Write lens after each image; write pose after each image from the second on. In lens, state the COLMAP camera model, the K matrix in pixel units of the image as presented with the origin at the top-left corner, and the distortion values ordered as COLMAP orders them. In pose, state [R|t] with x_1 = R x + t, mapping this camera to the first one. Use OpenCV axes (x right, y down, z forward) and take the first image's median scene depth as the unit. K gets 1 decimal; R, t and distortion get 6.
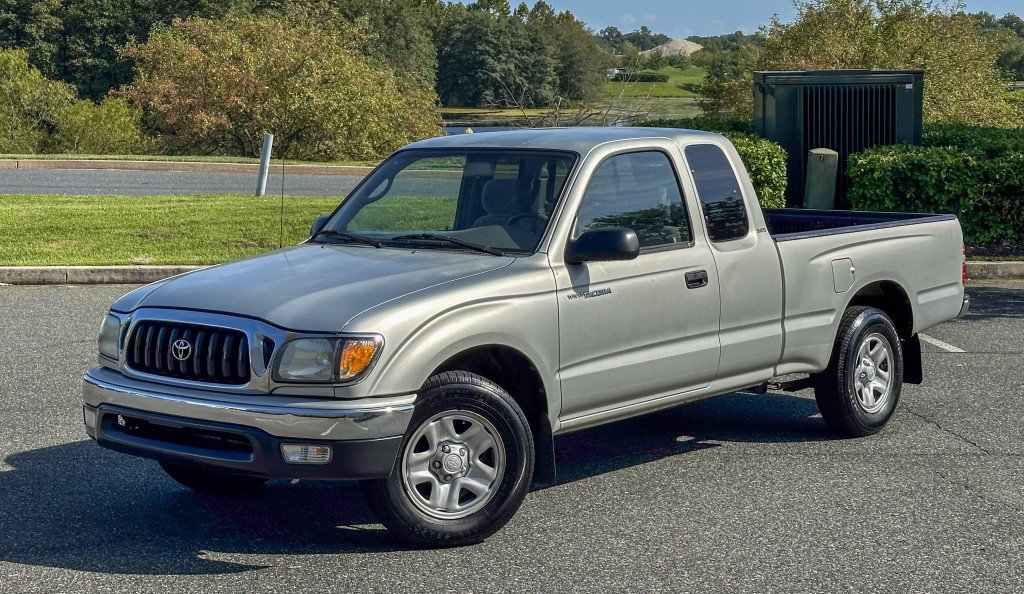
lens RADIAL K [[1638.3, 0, 514.2], [0, 1638.3, 228.0], [0, 0, 1]] dist [0.139300, -0.066473]
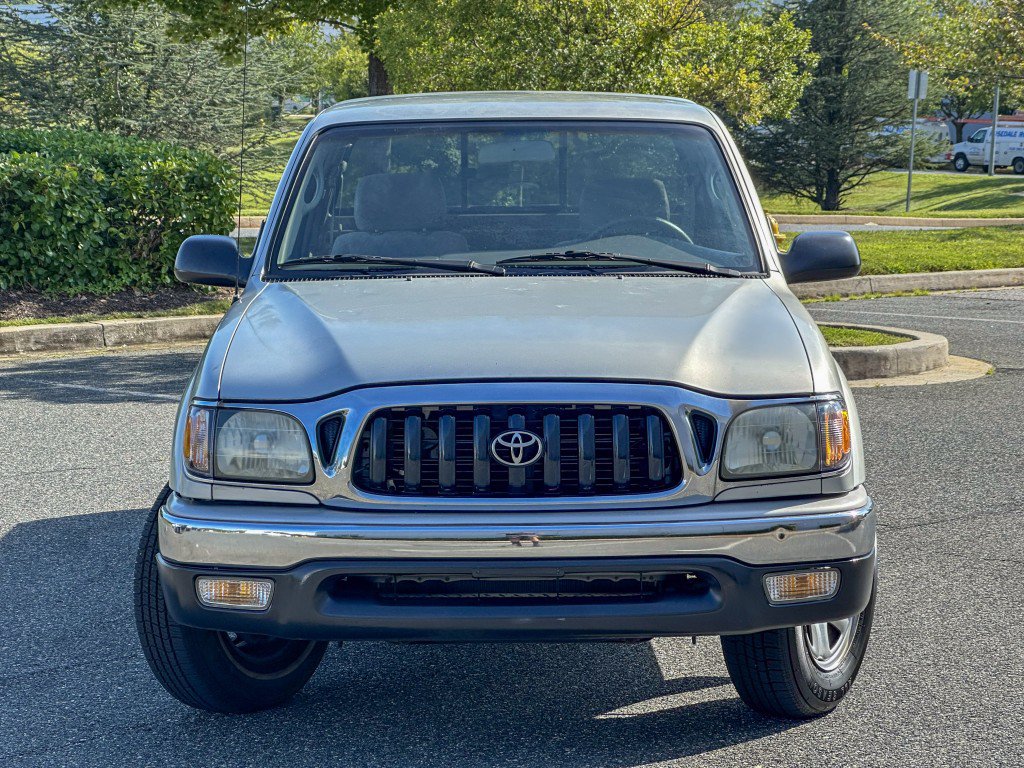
lens RADIAL K [[2462.2, 0, 512.0], [0, 2462.2, 384.0], [0, 0, 1]] dist [0.053325, 0.964792]
pose [[0.755822, -0.064846, 0.651559, -0.714203], [0.042348, 0.997842, 0.050186, 0.006013], [-0.653407, -0.010339, 0.756937, 0.306980]]
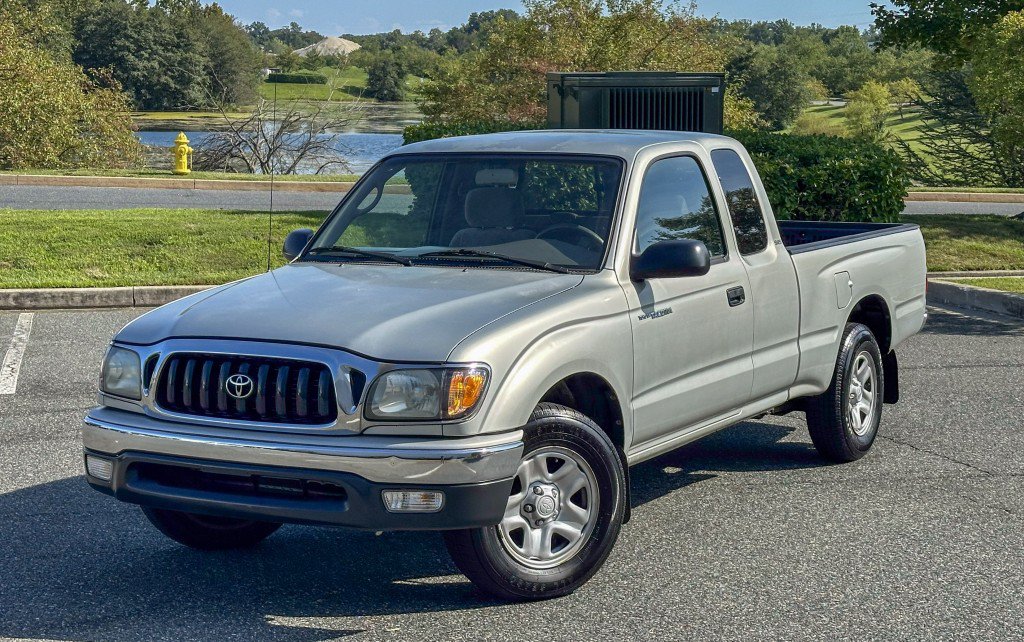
lens RADIAL K [[1776.7, 0, 493.0], [0, 1776.7, 290.1], [0, 0, 1]] dist [0.136635, 0.003902]
pose [[0.982504, -0.014449, 0.185678, -0.224389], [0.009521, 0.999579, 0.027405, -0.000751], [-0.185996, -0.025157, 0.982228, 0.053967]]
